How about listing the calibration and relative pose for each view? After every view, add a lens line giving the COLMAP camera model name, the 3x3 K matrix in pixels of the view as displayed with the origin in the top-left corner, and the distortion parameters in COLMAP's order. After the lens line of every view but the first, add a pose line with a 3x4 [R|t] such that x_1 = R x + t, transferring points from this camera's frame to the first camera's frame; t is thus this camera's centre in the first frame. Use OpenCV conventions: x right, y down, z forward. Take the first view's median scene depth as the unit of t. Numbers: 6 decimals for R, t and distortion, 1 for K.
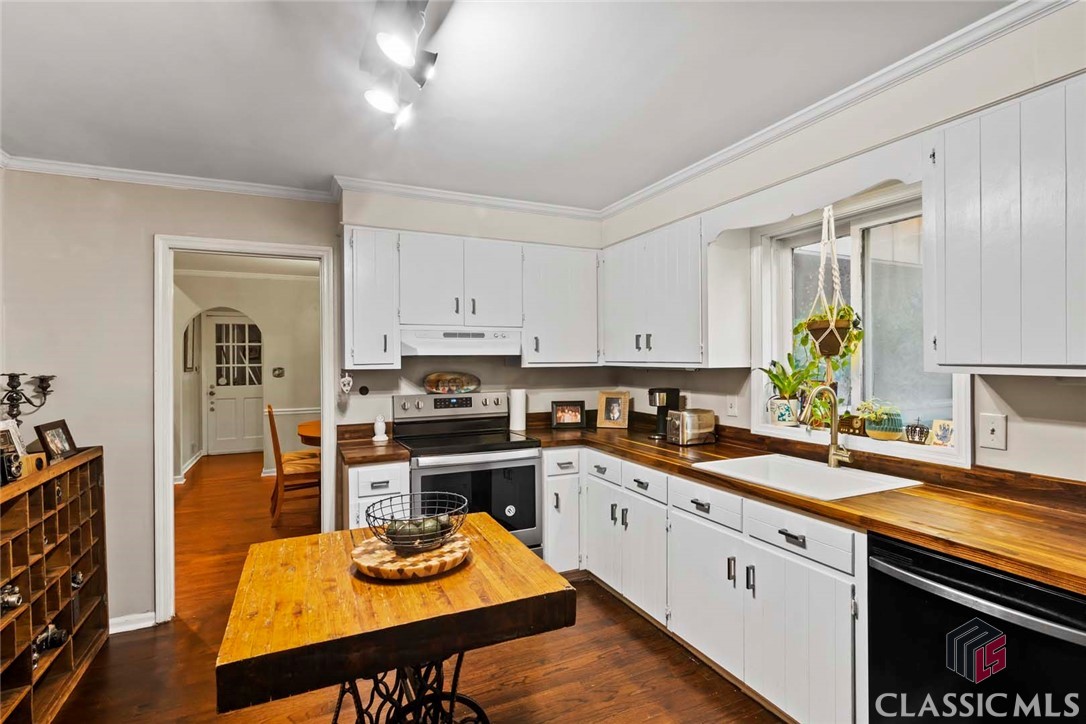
lens RADIAL K [[535.9, 0, 552.8], [0, 535.9, 362.0], [0, 0, 1]] dist [-0.003225, 0.003437]
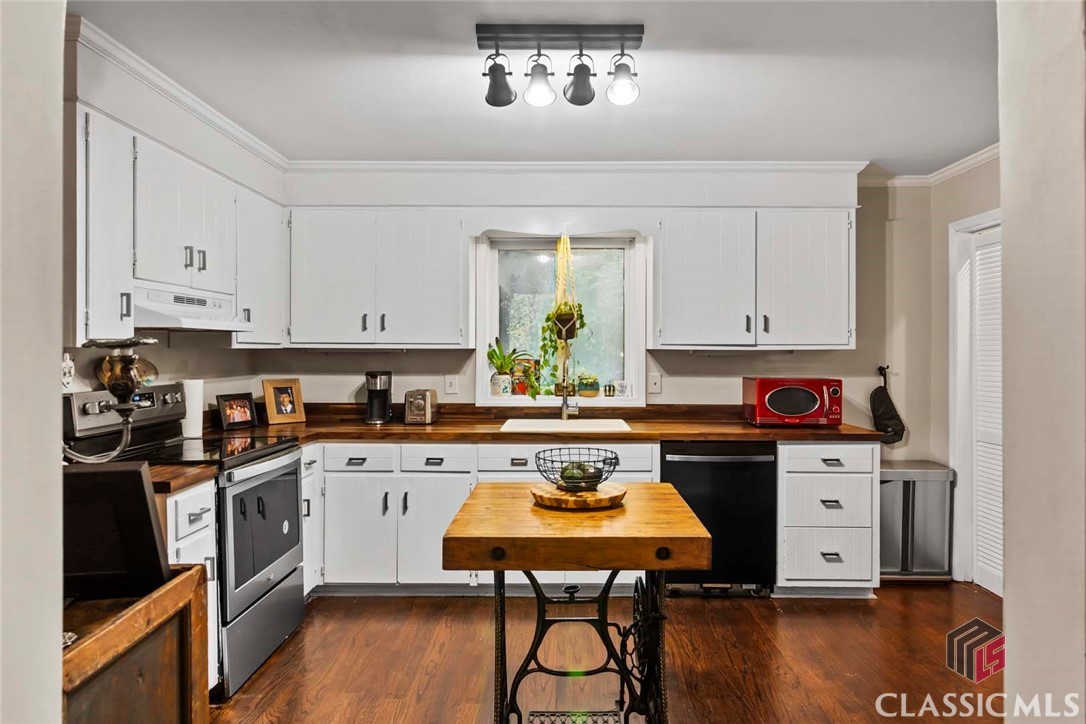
lens RADIAL K [[693.6, 0, 573.8], [0, 693.6, 352.2], [0, 0, 1]] dist [-0.017333, -0.002813]
pose [[0.418486, 0.002663, 0.908219, -0.768236], [0.001741, 0.999992, -0.003735, 0.020985], [-0.908221, 0.003144, 0.418478, 0.171104]]
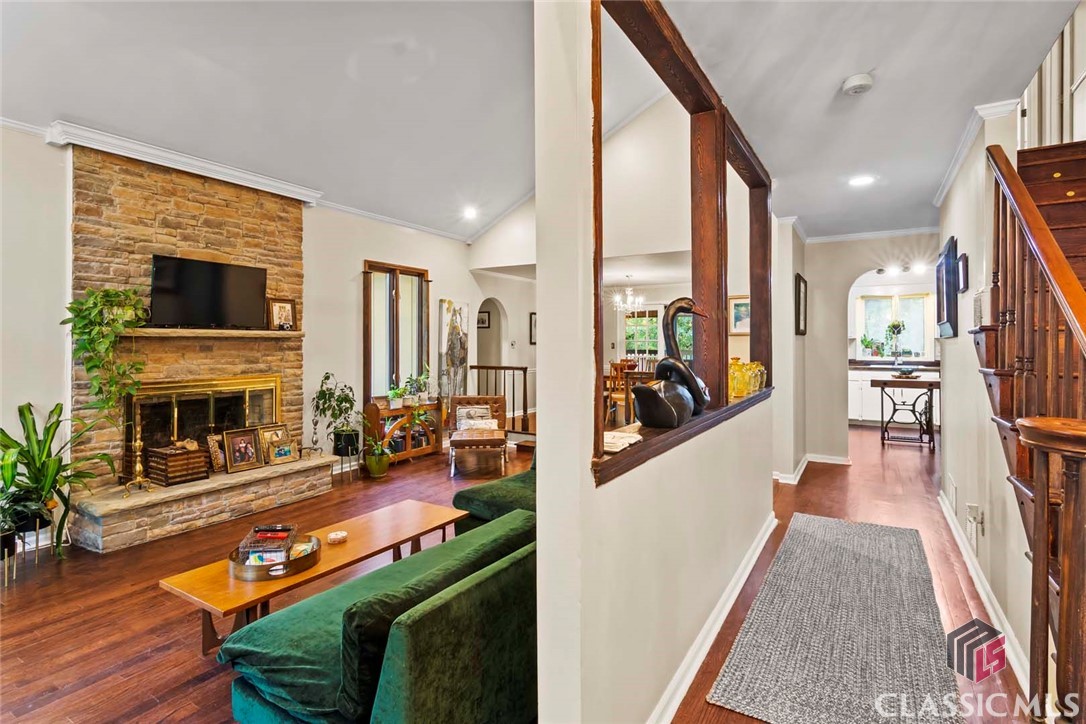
lens RADIAL K [[535.9, 0, 565.1], [0, 535.9, 338.1], [0, 0, 1]] dist [-0.003225, 0.003437]
pose [[0.824791, 0.009956, 0.565349, -2.338027], [0.001206, 0.999812, -0.019366, 0.057113], [-0.565436, 0.016655, 0.824624, -0.483653]]
